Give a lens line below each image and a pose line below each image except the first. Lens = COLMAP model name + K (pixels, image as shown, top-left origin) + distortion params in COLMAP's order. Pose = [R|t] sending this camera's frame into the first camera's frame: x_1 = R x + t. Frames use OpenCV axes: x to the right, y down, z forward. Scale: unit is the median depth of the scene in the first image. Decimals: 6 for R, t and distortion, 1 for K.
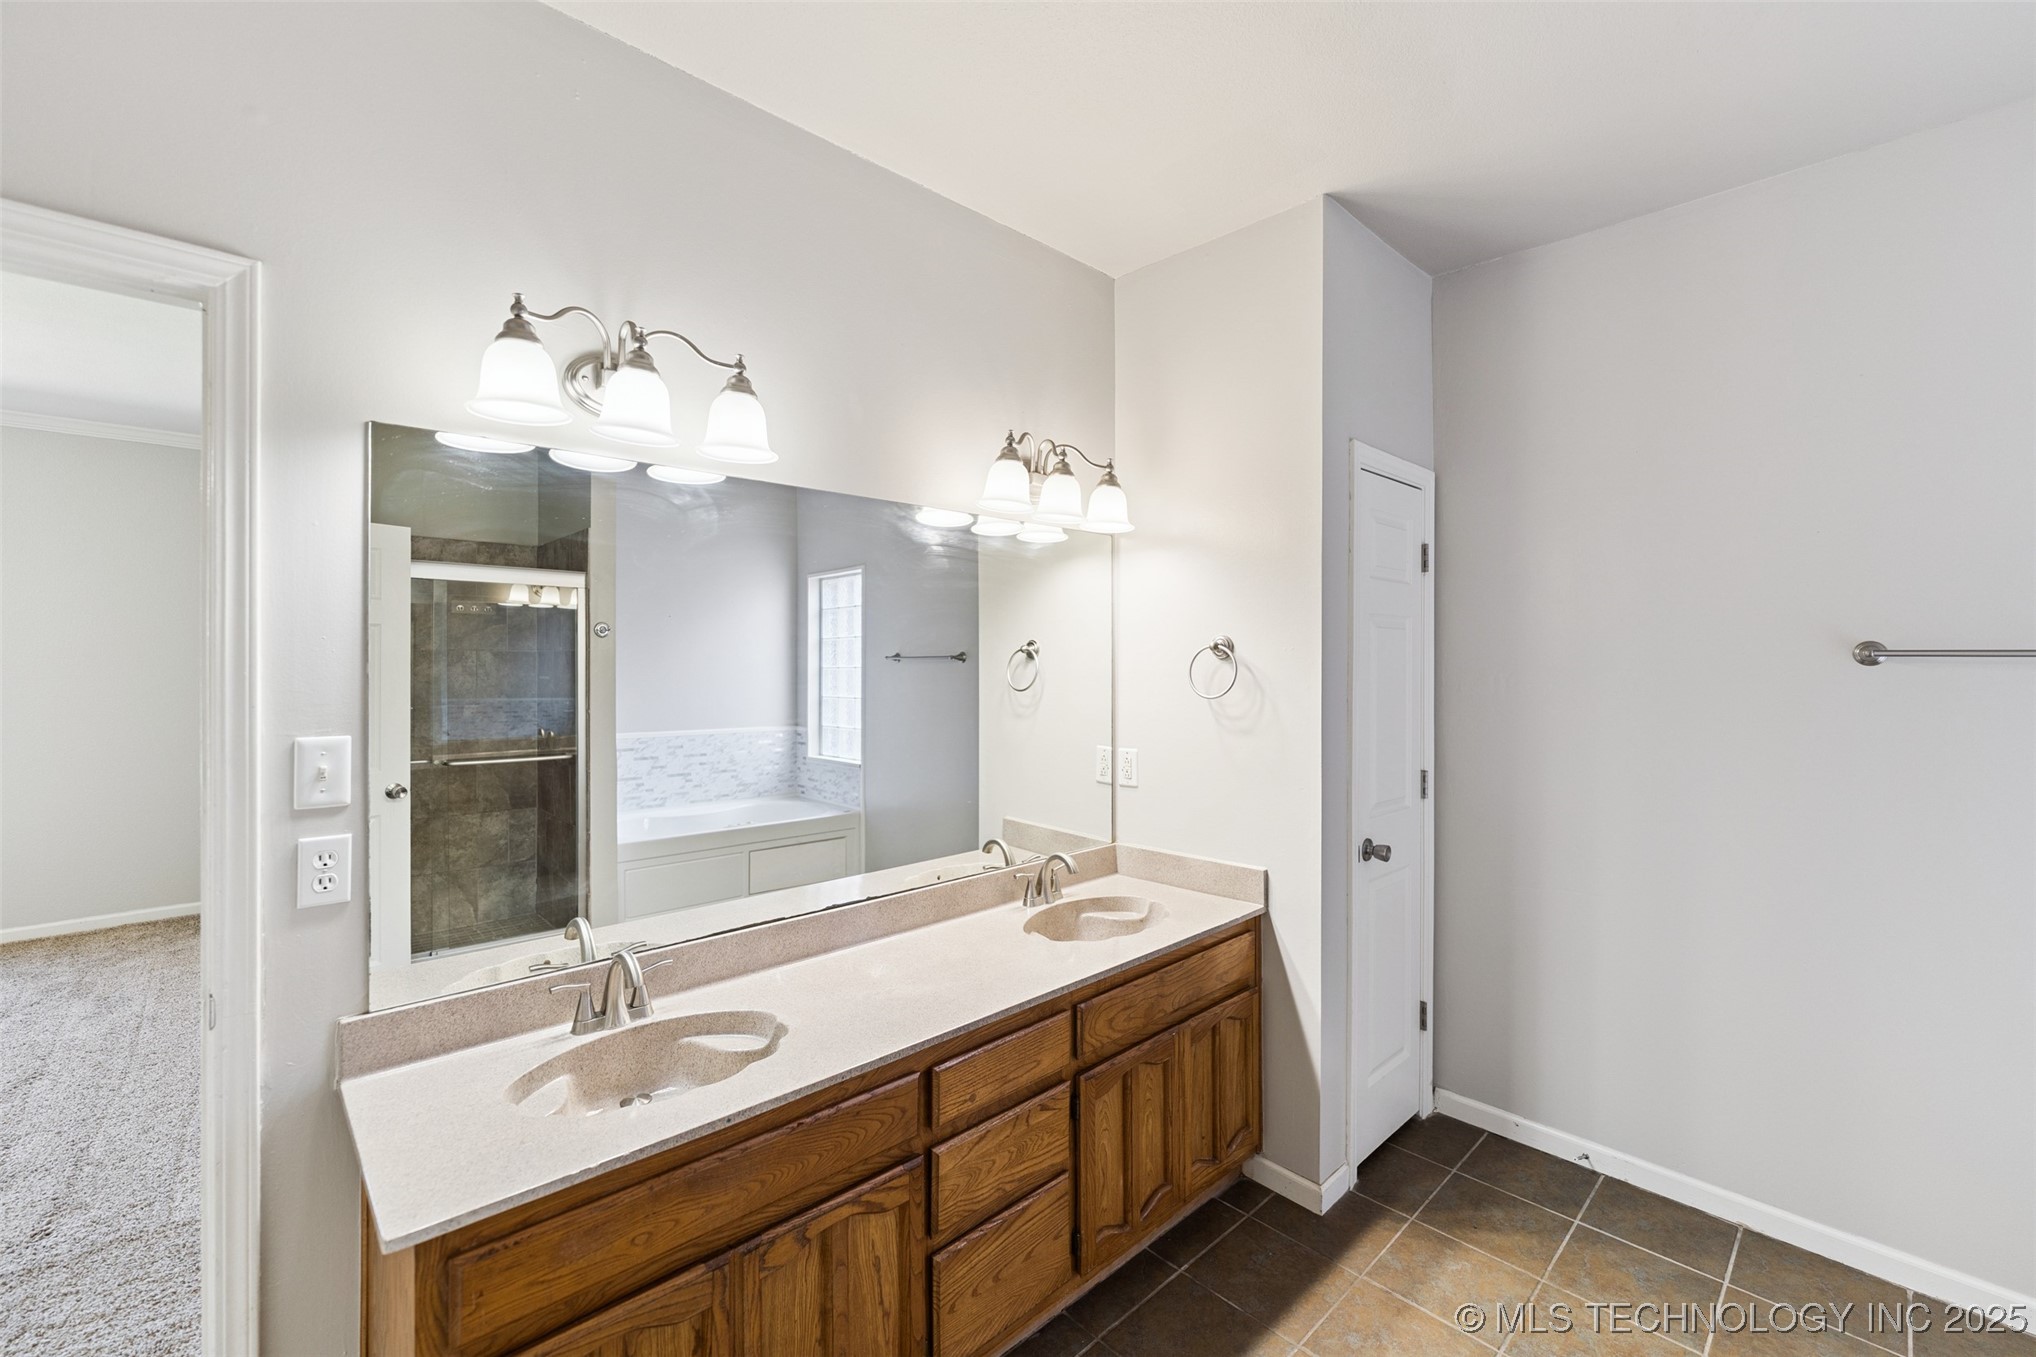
lens RADIAL K [[837.7, 0, 1015.3], [0, 837.7, 656.4], [0, 0, 1]] dist [-0.000998, -0.000103]
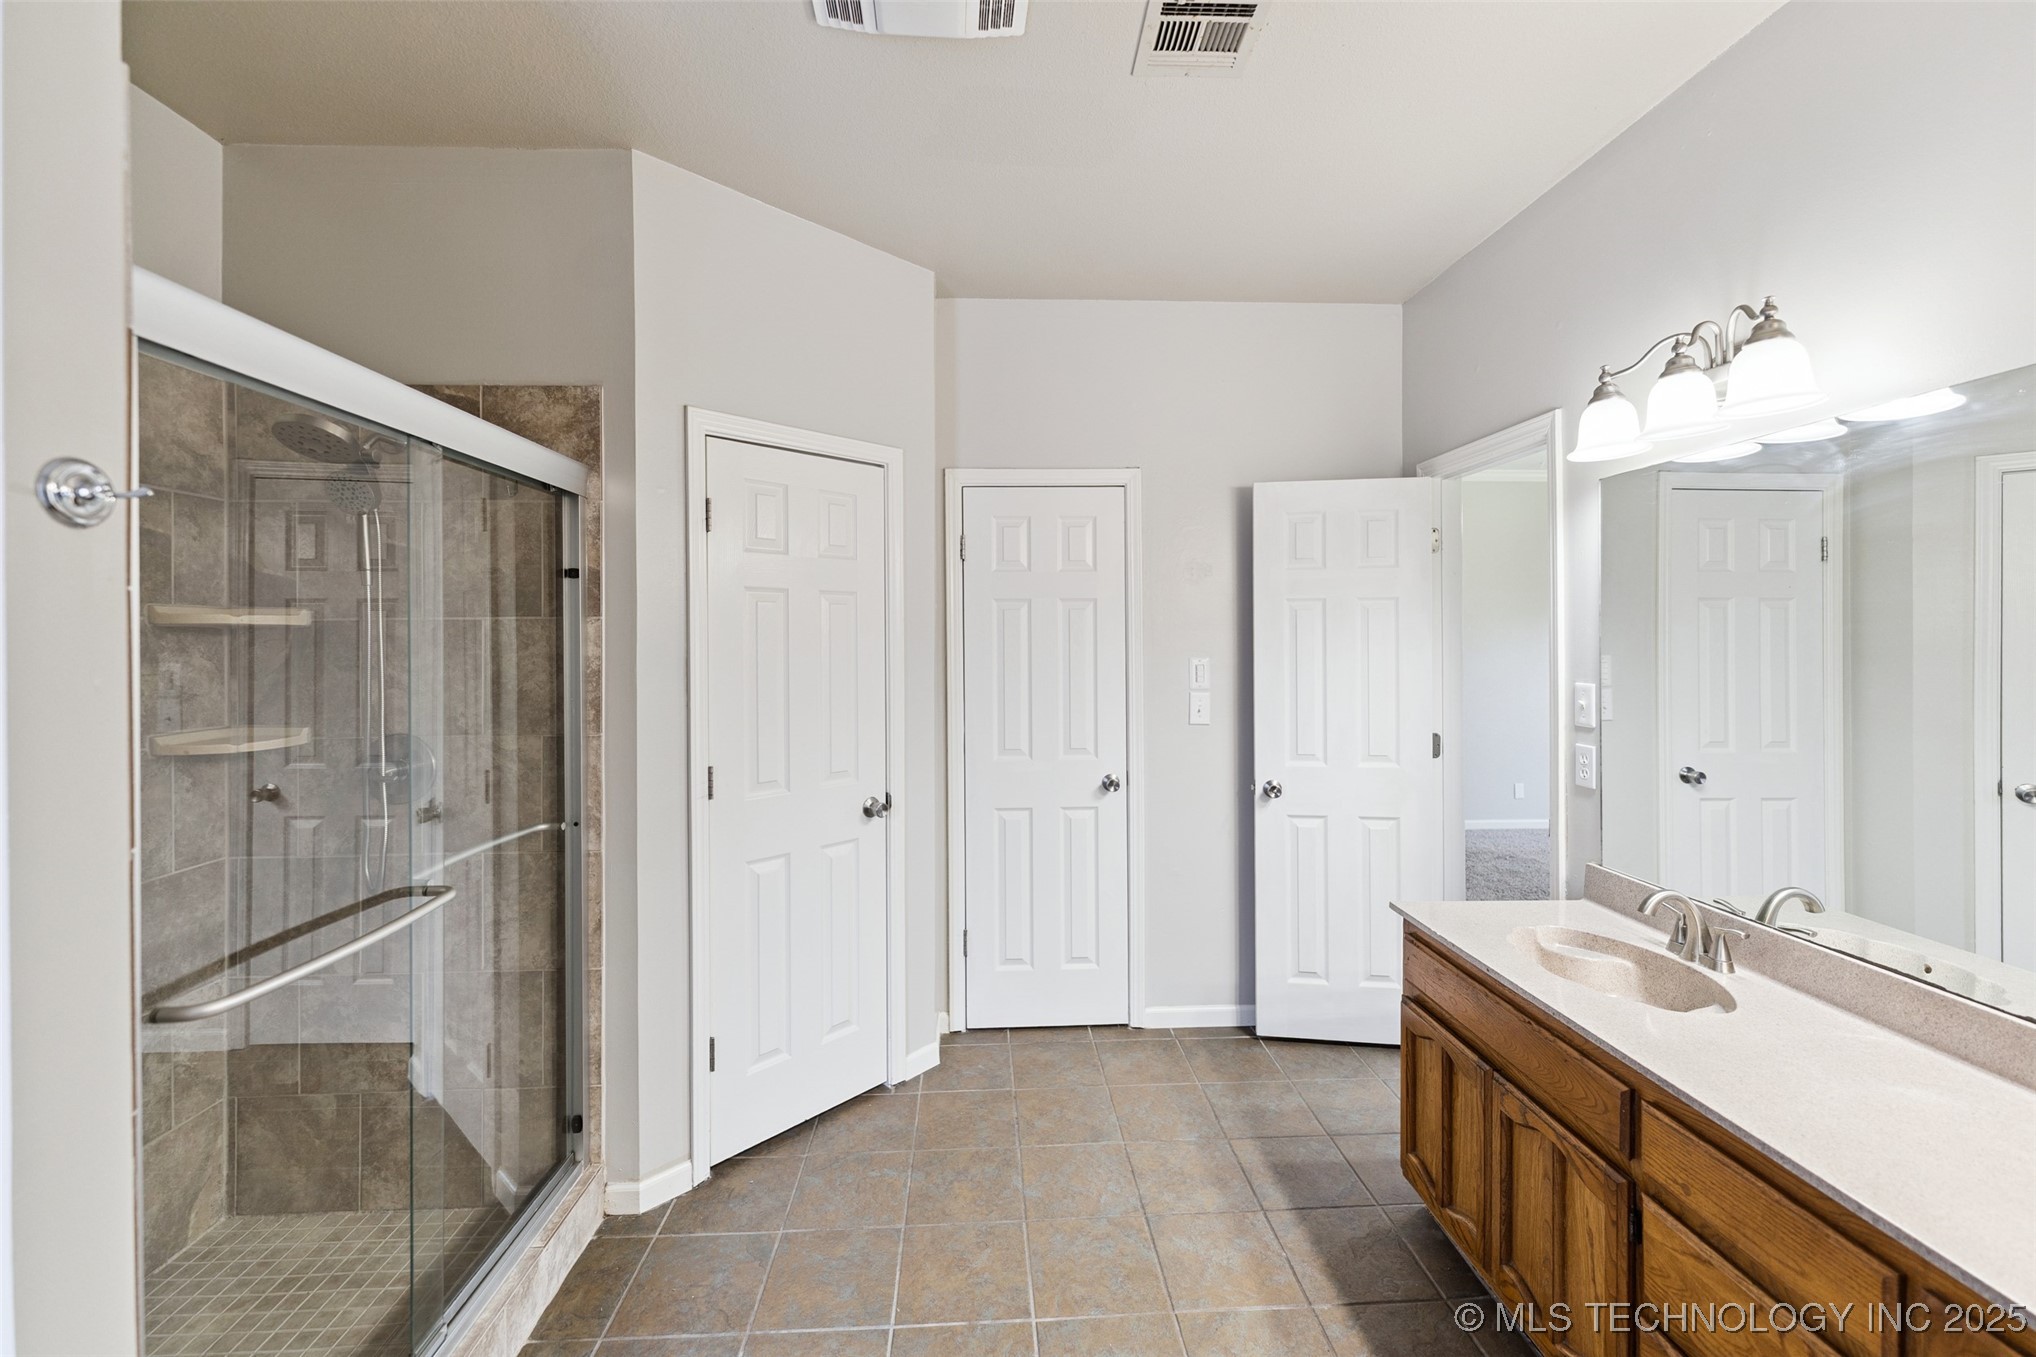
lens RADIAL K [[835.9, 0, 1015.3], [0, 835.9, 642.2], [0, 0, 1]] dist [-0.000260, -0.000120]
pose [[-0.645756, 0.005337, -0.763526, 1.043867], [0.008931, 0.999960, -0.000564, 0.007731], [0.763492, -0.007183, -0.645777, 1.126599]]
